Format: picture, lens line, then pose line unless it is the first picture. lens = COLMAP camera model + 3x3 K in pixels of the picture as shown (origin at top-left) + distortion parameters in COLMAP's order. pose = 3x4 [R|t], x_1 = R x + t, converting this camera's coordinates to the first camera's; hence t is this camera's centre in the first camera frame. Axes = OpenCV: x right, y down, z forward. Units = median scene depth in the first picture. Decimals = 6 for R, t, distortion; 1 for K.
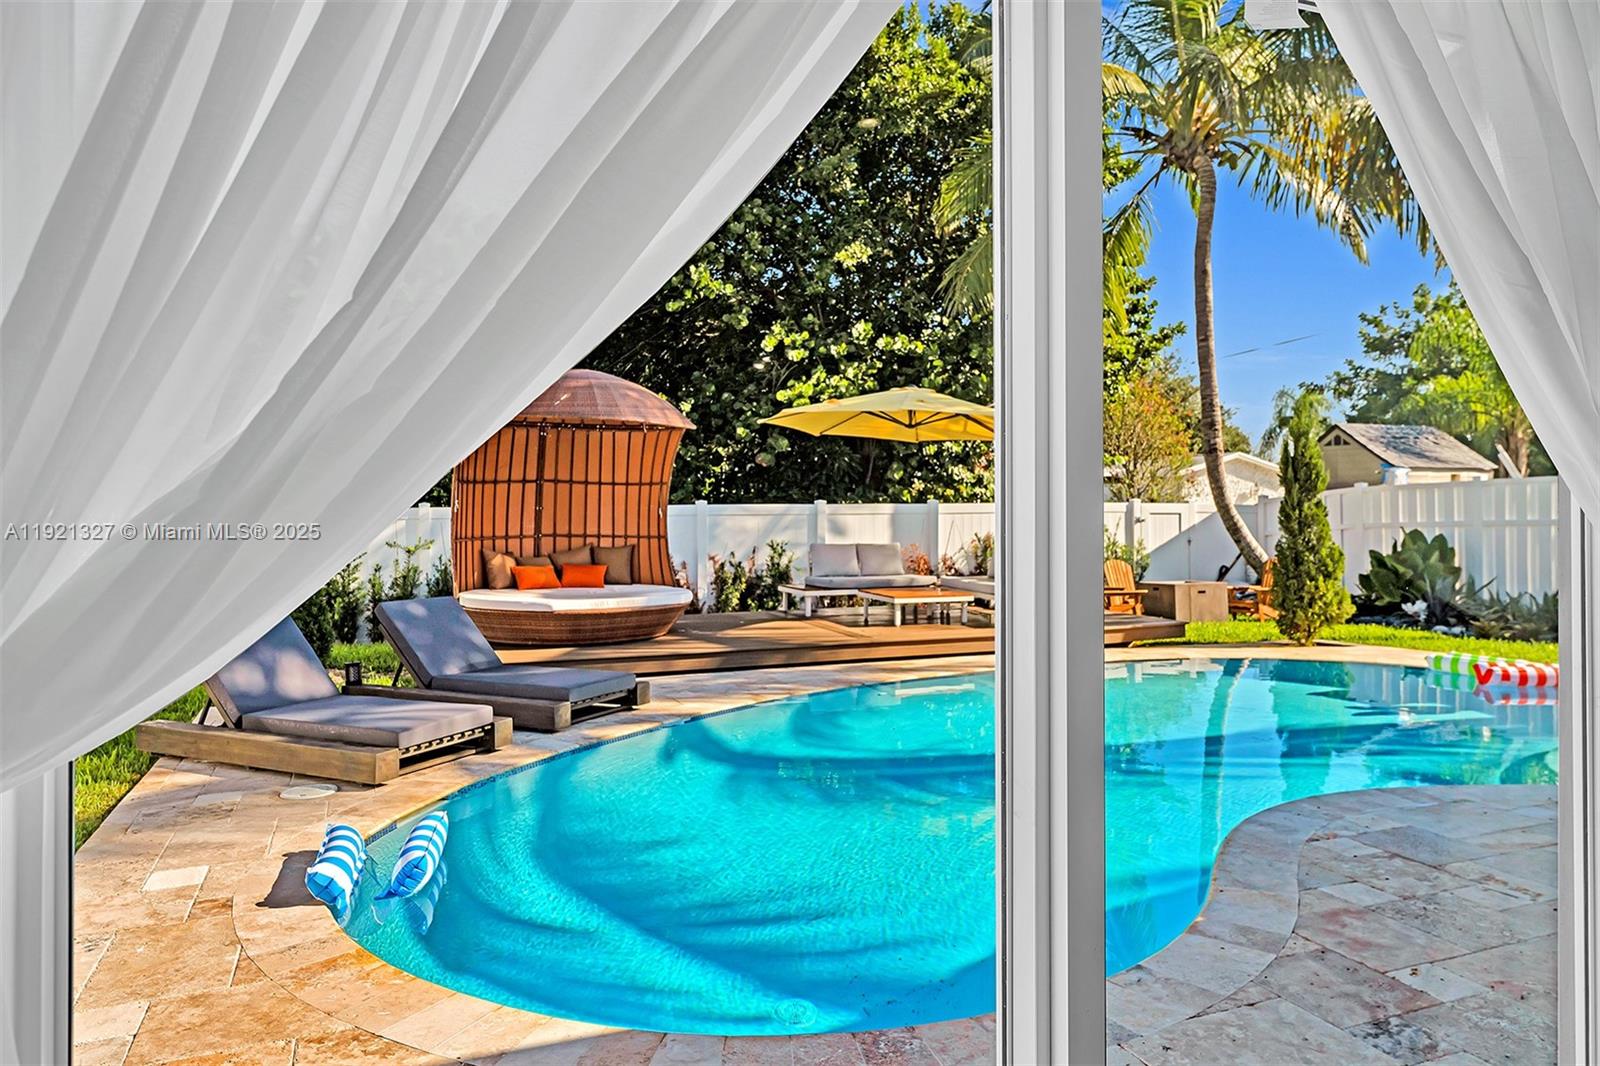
lens RADIAL K [[1050.9, 0, 765.2], [0, 1050.9, 479.9], [0, 0, 1]] dist [0.007138, -0.004691]
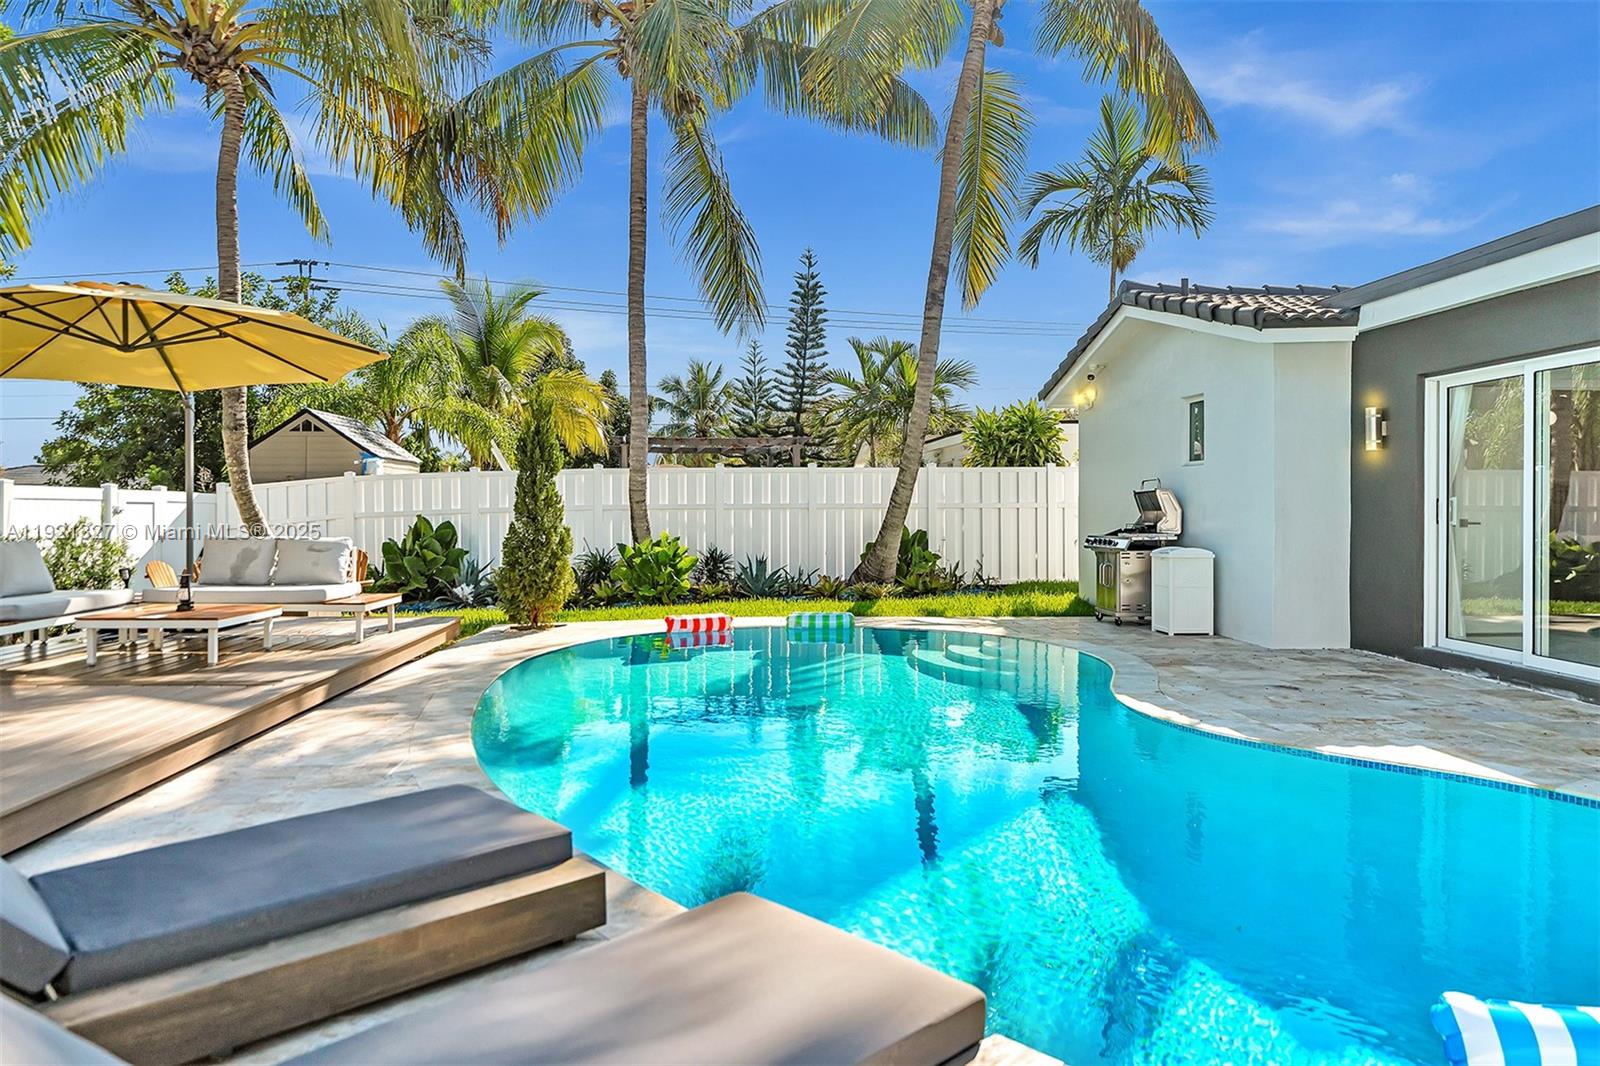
lens RADIAL K [[1067.6, 0, 742.4], [0, 1067.6, 498.3], [0, 0, 1]] dist [-0.000816, 0.002706]
pose [[0.333557, 0.010527, 0.942671, -0.294448], [-0.022284, 0.999746, -0.003280, 0.027846], [-0.942466, -0.019912, 0.333707, 0.397637]]
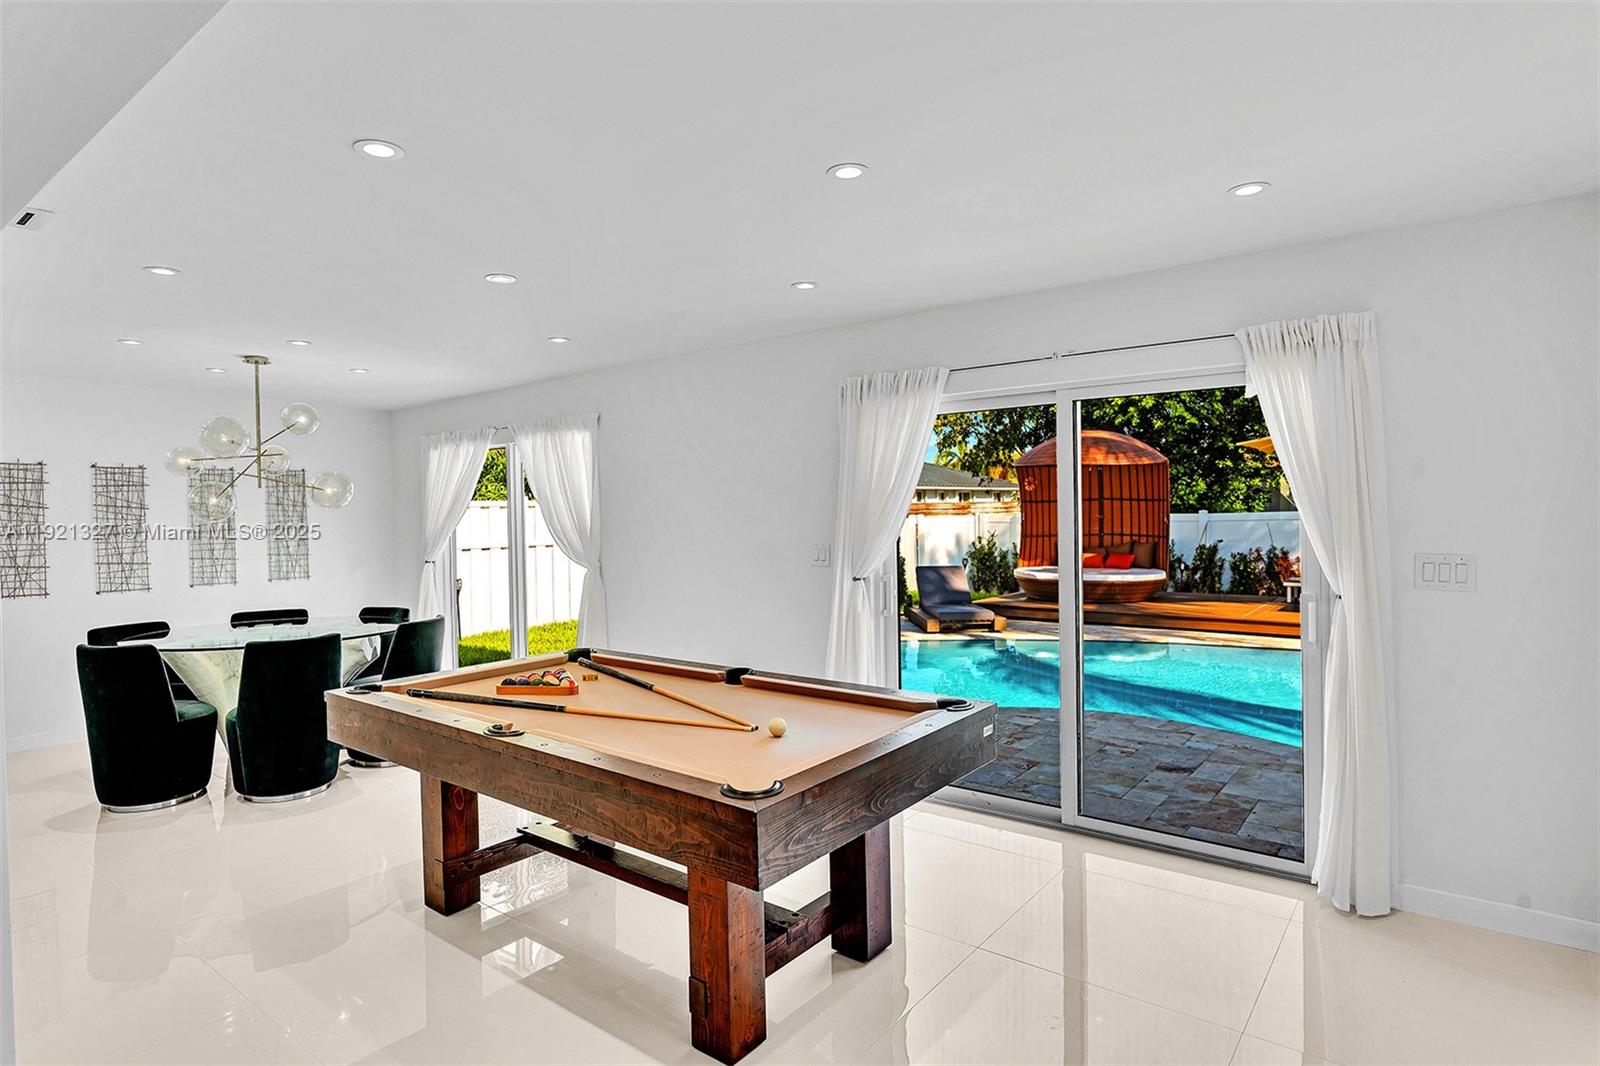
lens RADIAL K [[864.9, 0, 811.7], [0, 864.9, 521.9], [0, 0, 1]] dist [-0.010526, -0.003704]
pose [[0.537705, 0.006927, -0.843105, 0.529774], [0.035817, 0.998876, 0.031050, -0.017291], [0.842372, -0.046893, 0.536852, -0.042615]]
